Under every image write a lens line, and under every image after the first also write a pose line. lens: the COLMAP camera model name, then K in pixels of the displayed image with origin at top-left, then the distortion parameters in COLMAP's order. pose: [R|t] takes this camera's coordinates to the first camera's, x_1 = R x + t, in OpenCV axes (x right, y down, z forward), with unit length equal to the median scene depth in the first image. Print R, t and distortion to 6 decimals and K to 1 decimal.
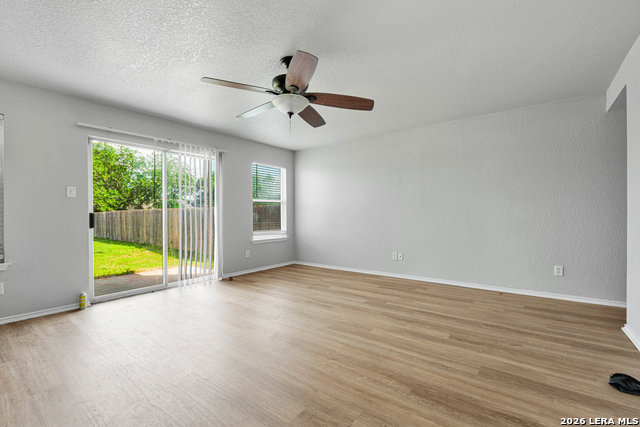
lens RADIAL K [[284.8, 0, 318.7], [0, 284.8, 216.0], [0, 0, 1]] dist [-0.002178, 0.000491]
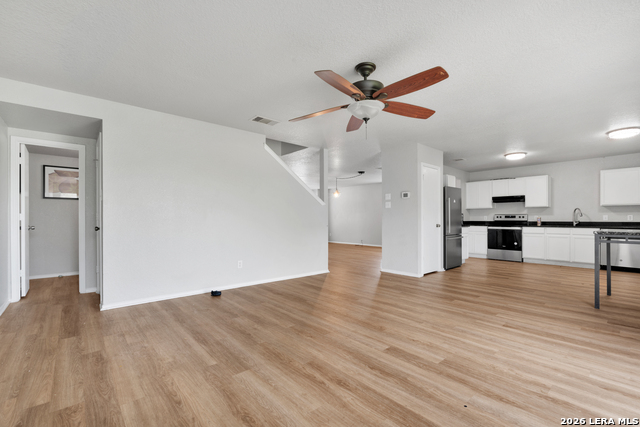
lens RADIAL K [[284.8, 0, 319.6], [0, 284.8, 217.9], [0, 0, 1]] dist [-0.002178, 0.000491]
pose [[-0.980443, 0.008774, 0.196607, -0.089329], [0.007843, 0.999954, -0.005511, 0.000320], [-0.196646, -0.003861, -0.980467, 1.356839]]
